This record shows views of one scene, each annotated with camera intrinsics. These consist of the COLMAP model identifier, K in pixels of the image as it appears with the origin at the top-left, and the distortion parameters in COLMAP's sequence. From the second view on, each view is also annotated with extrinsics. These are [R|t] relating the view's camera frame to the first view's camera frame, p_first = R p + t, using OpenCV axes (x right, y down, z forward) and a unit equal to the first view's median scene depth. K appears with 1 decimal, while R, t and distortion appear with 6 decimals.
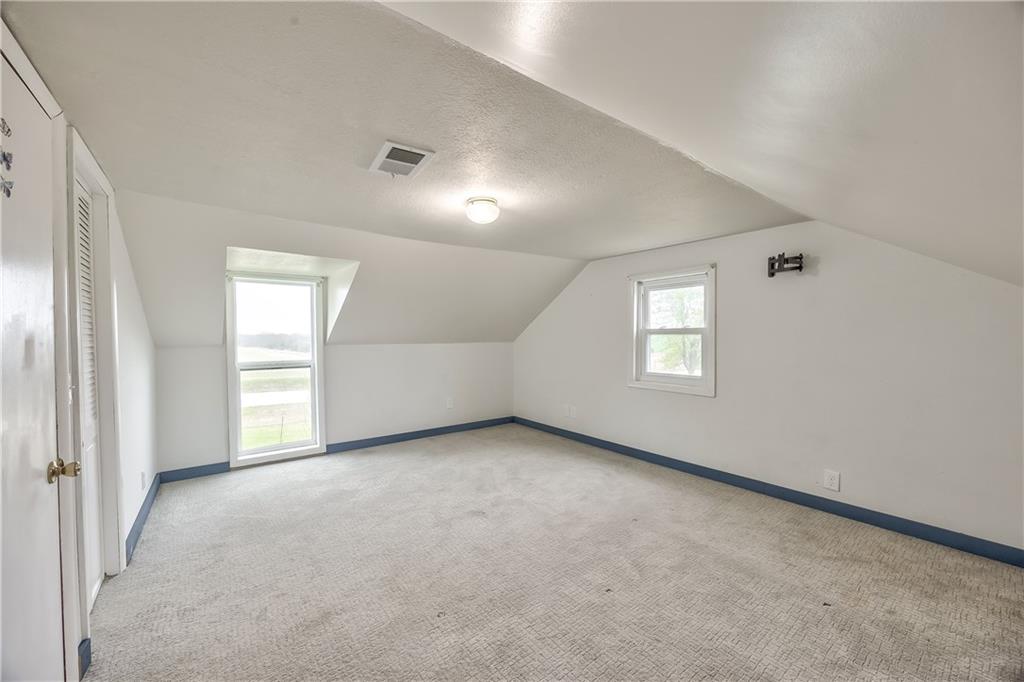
lens RADIAL K [[393.5, 0, 512.0], [0, 393.5, 341.0], [0, 0, 1]] dist [0.000403, 0.000003]
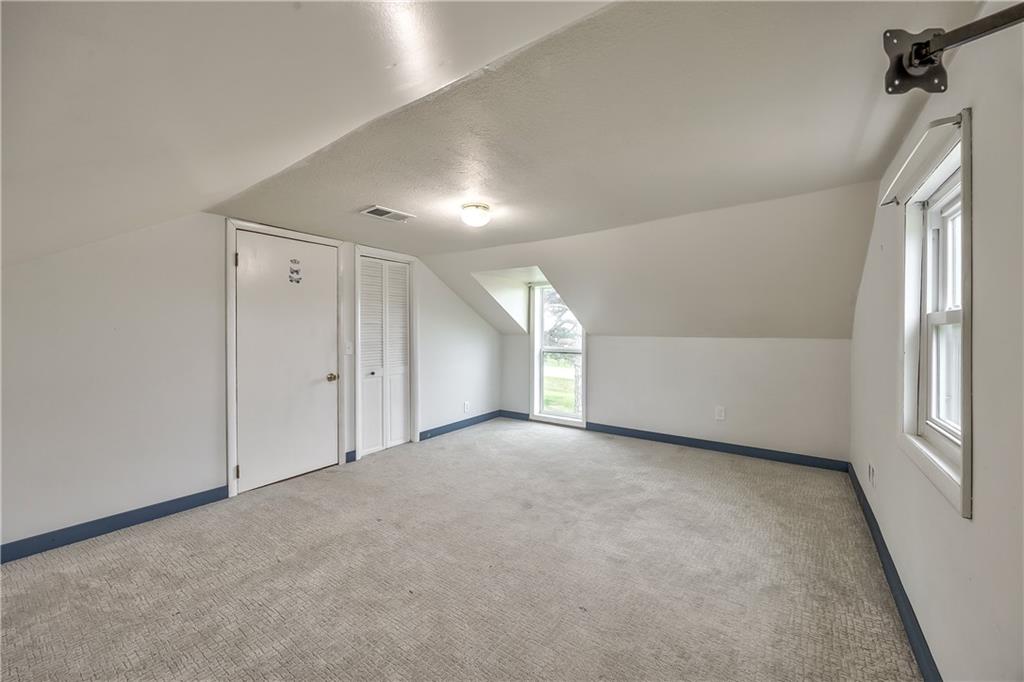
lens RADIAL K [[396.5, 0, 513.4], [0, 396.5, 330.0], [0, 0, 1]] dist [0.000553, 0.000000]
pose [[0.295352, 0.005681, -0.955372, 0.670520], [-0.013896, 0.999902, 0.001650, -0.007357], [0.955287, 0.012789, 0.295402, 0.511423]]
